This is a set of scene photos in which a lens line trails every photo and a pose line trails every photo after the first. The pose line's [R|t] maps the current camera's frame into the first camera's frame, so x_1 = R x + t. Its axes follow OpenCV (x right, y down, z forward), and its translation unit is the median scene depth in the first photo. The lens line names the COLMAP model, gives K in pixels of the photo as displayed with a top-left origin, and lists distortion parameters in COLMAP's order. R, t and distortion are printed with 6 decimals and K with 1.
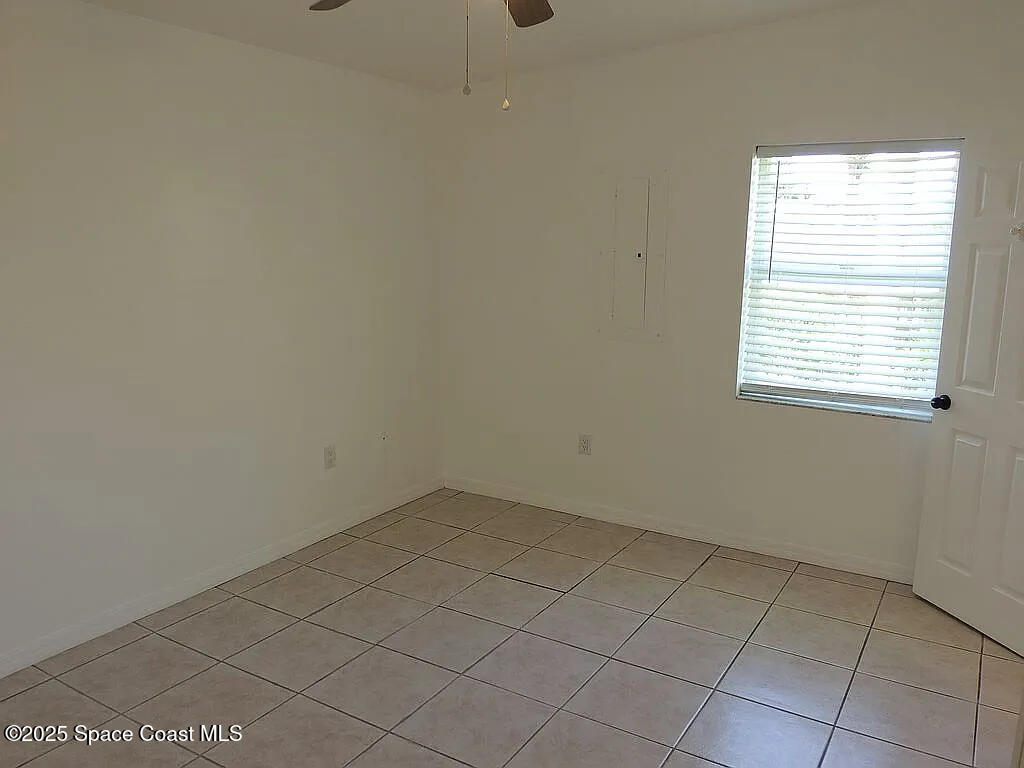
lens RADIAL K [[812.4, 0, 512.0], [0, 812.4, 384.0], [0, 0, 1]] dist [-0.005167, -0.005832]
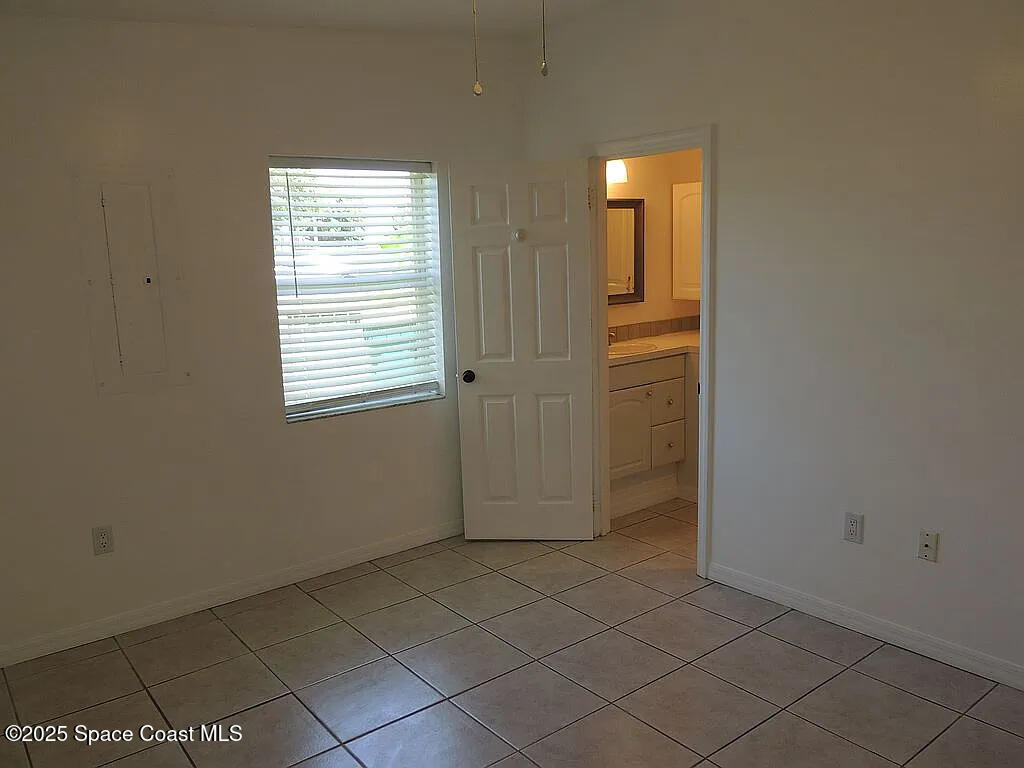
lens RADIAL K [[812.4, 0, 512.0], [0, 812.4, 384.0], [0, 0, 1]] dist [-0.005167, -0.005832]
pose [[0.355179, -0.183162, 0.916678, -0.542543], [0.212157, 0.970822, 0.111777, -0.085316], [-0.910405, 0.154778, 0.383675, 0.447352]]
